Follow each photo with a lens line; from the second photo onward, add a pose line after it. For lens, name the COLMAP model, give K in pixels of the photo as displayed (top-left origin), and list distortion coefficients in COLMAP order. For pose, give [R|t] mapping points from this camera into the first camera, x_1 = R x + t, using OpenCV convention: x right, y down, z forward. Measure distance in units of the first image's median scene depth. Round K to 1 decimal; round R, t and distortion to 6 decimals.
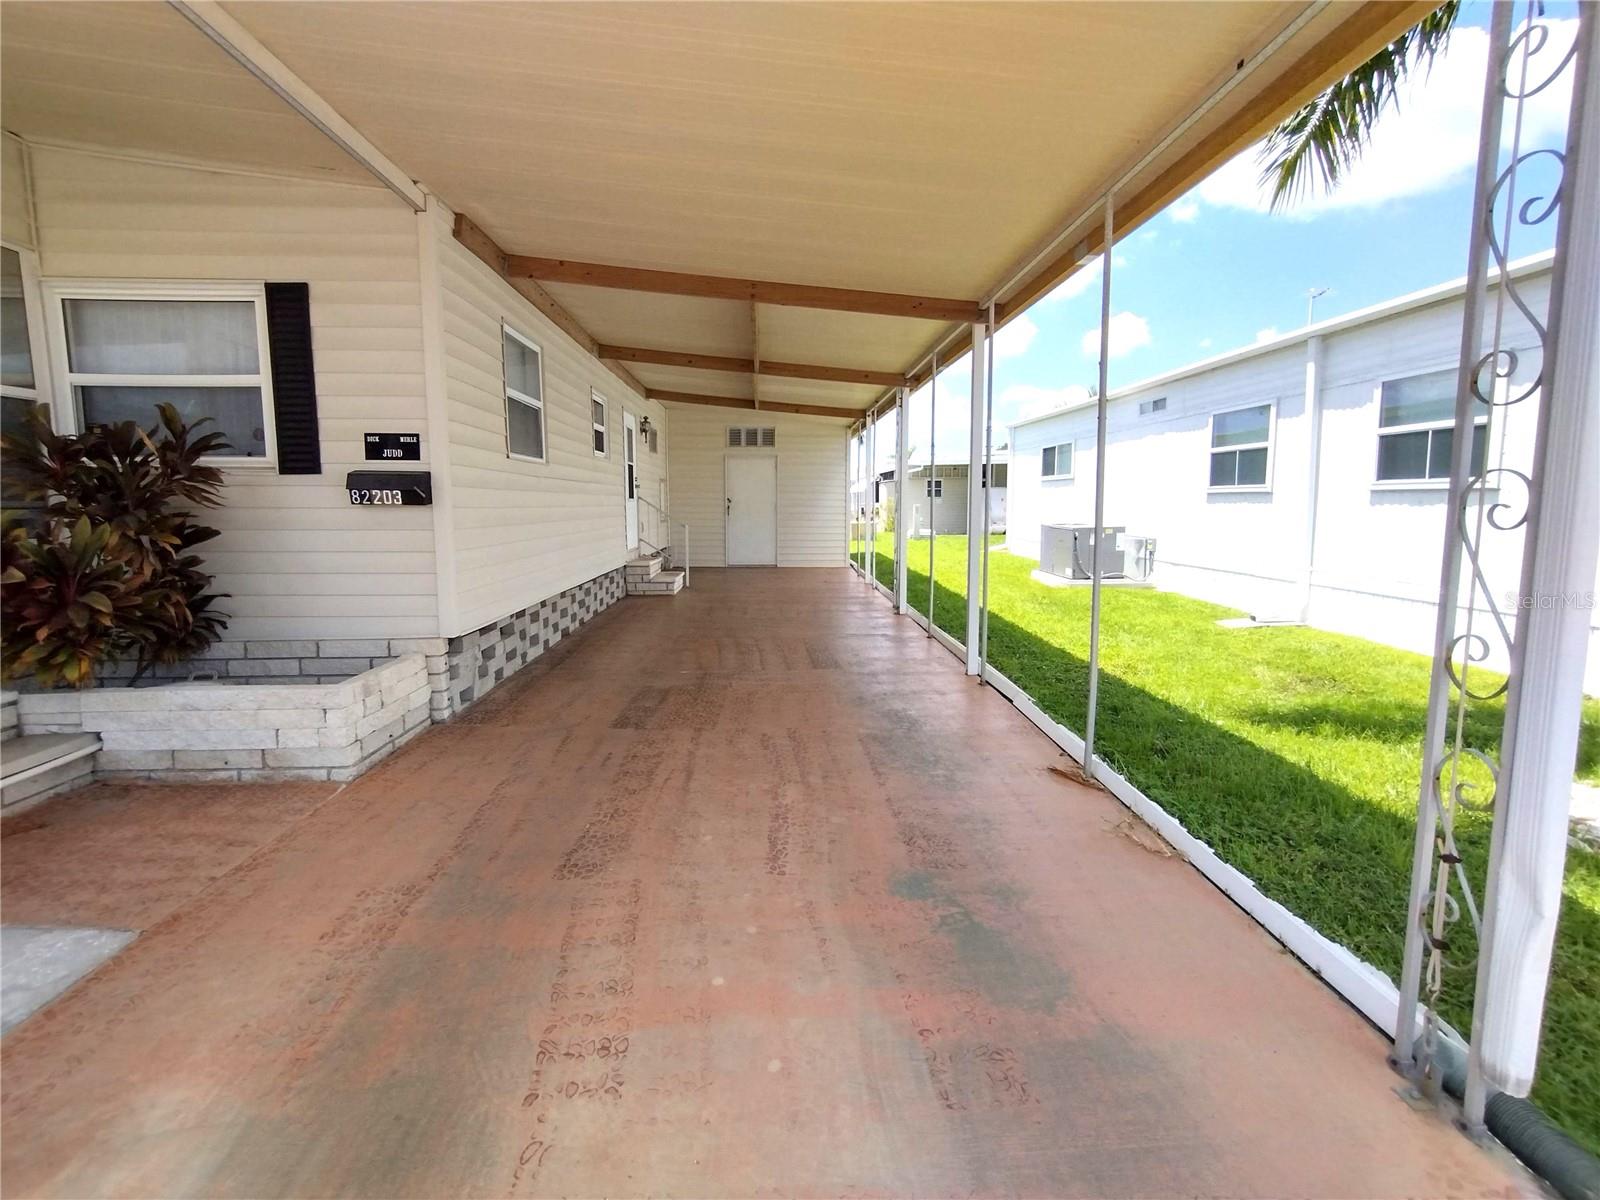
lens RADIAL K [[728.8, 0, 800.2], [0, 728.8, 577.5], [0, 0, 1]] dist [-0.002438, 0.000119]
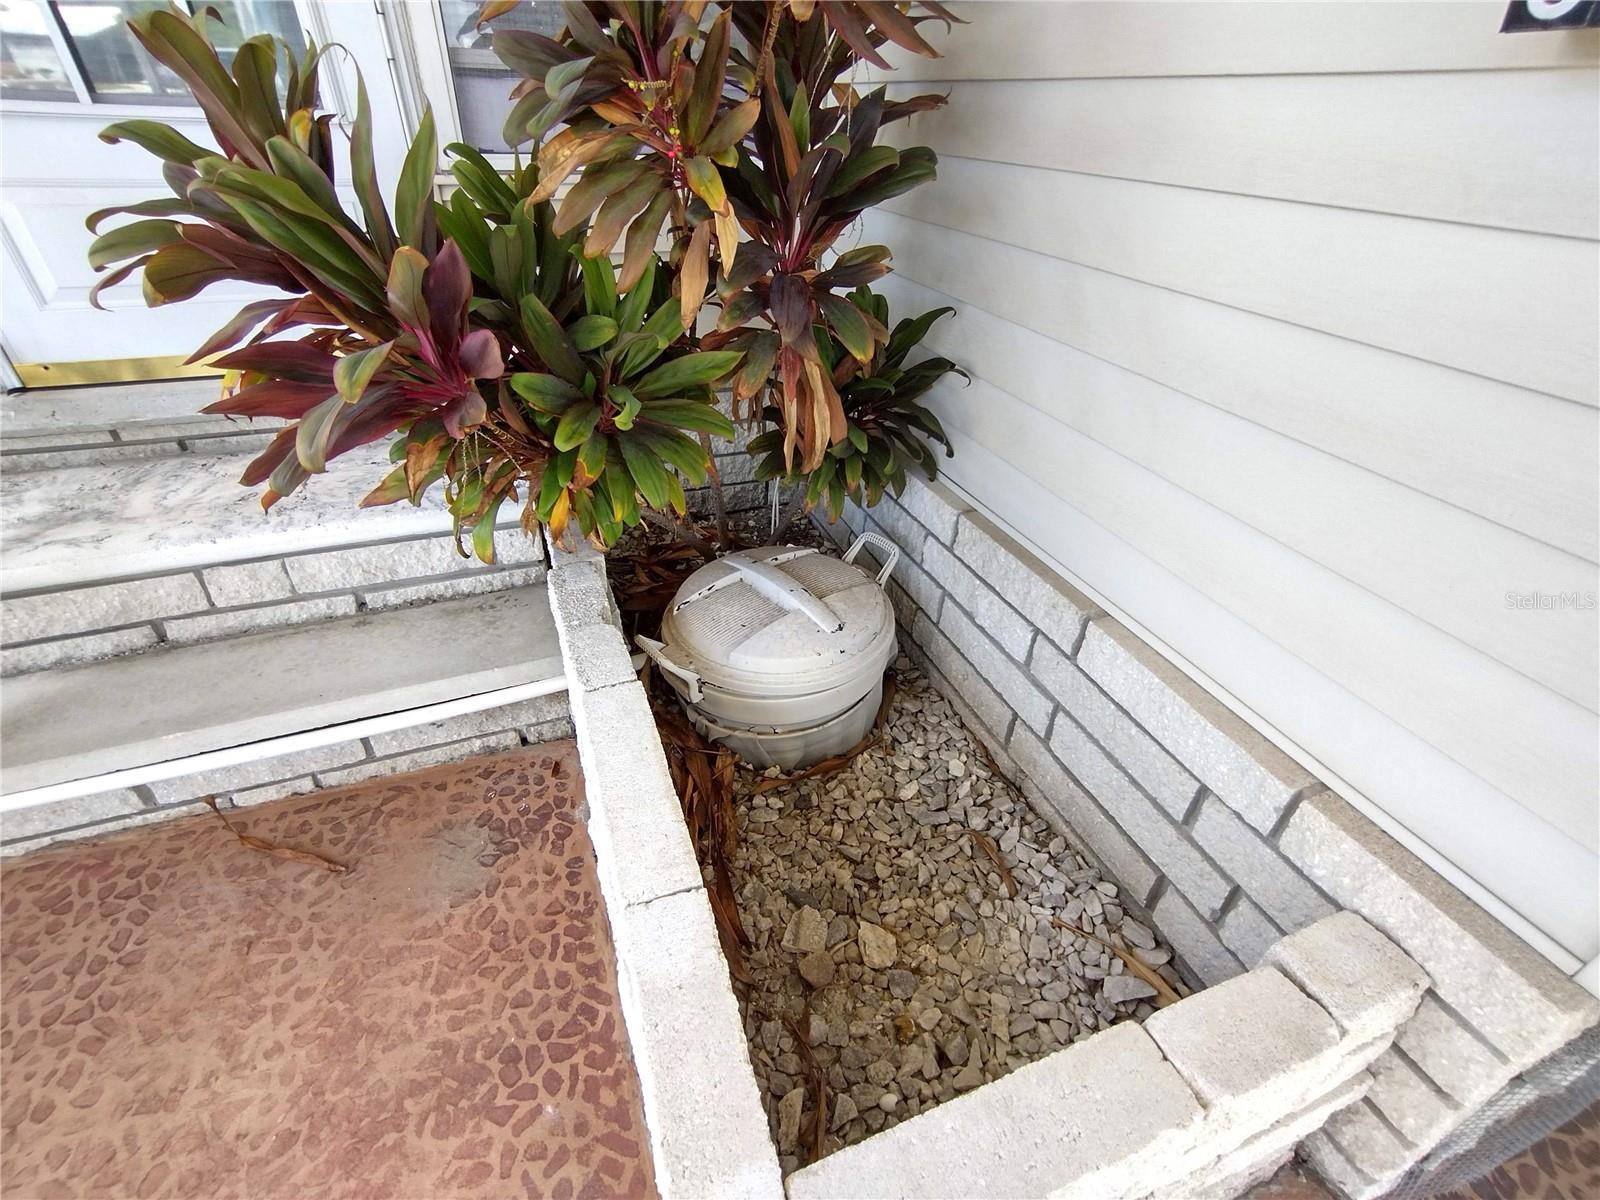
lens RADIAL K [[728.8, 0, 800.2], [0, 728.8, 577.5], [0, 0, 1]] dist [-0.002438, 0.000119]
pose [[0.324584, 0.521548, -0.789071, -0.484813], [-0.130438, 0.850950, 0.508793, -0.062631], [0.936820, -0.062221, 0.344235, 0.805822]]
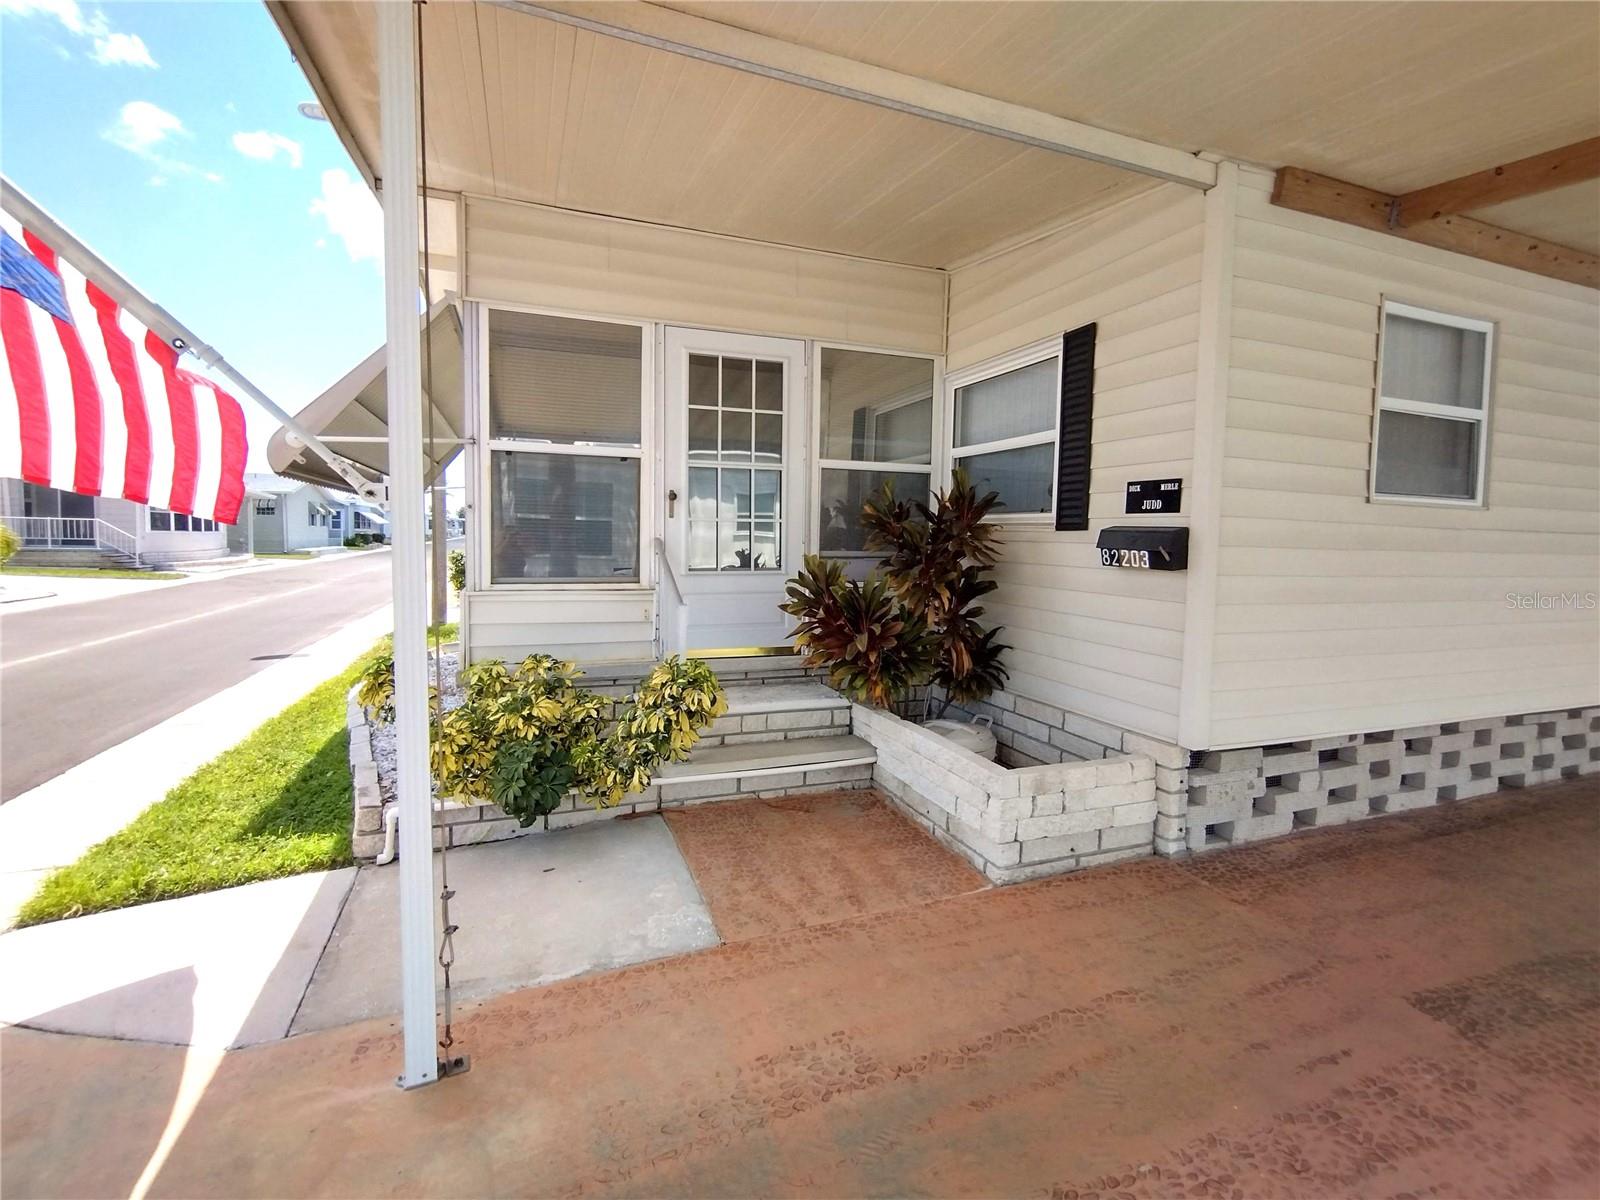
lens RADIAL K [[728.8, 0, 800.2], [0, 728.8, 577.5], [0, 0, 1]] dist [-0.002438, 0.000119]
pose [[0.311048, 0.061667, -0.948391, 0.092405], [-0.118109, 0.992665, 0.025809, -0.065886], [0.943027, 0.103986, 0.316050, 0.388969]]
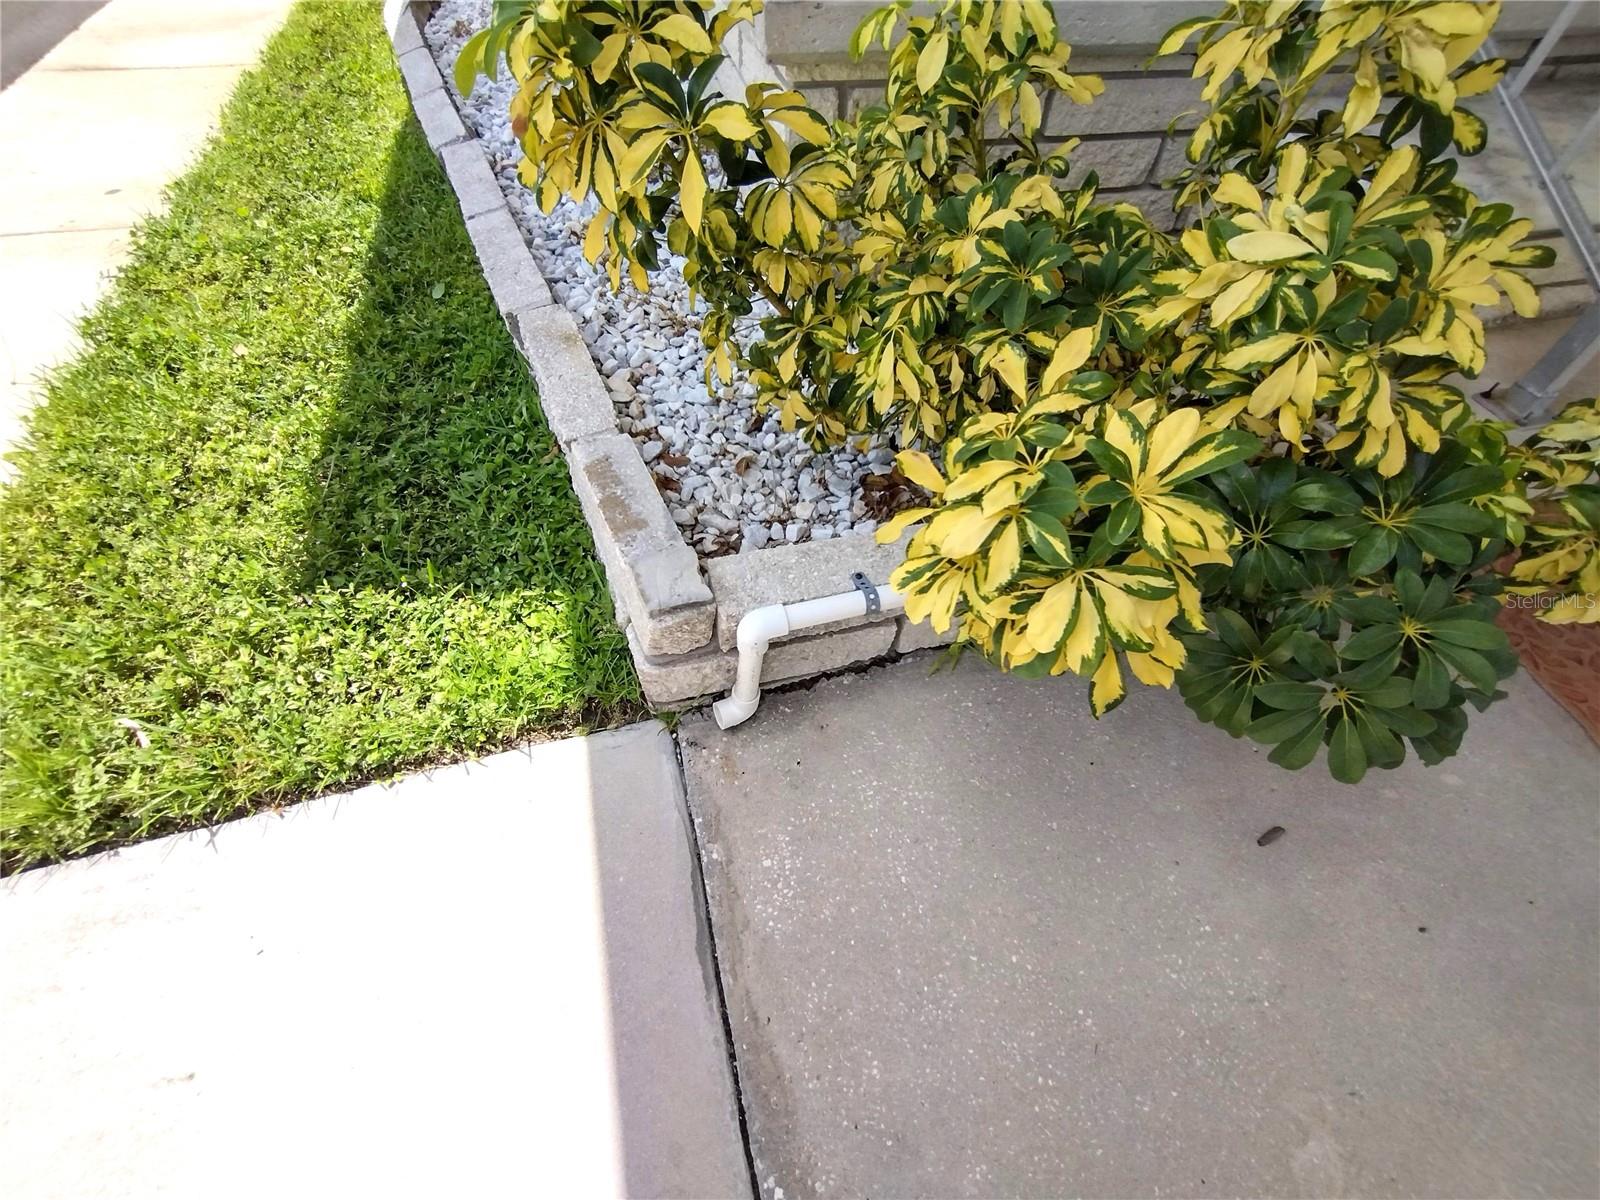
lens RADIAL K [[728.8, 0, 800.2], [0, 728.8, 577.5], [0, 0, 1]] dist [-0.002438, 0.000119]
pose [[0.202644, 0.767930, -0.607634, -0.634898], [-0.140765, 0.636907, 0.757980, 0.070050], [0.969082, -0.068067, 0.237163, 0.210772]]
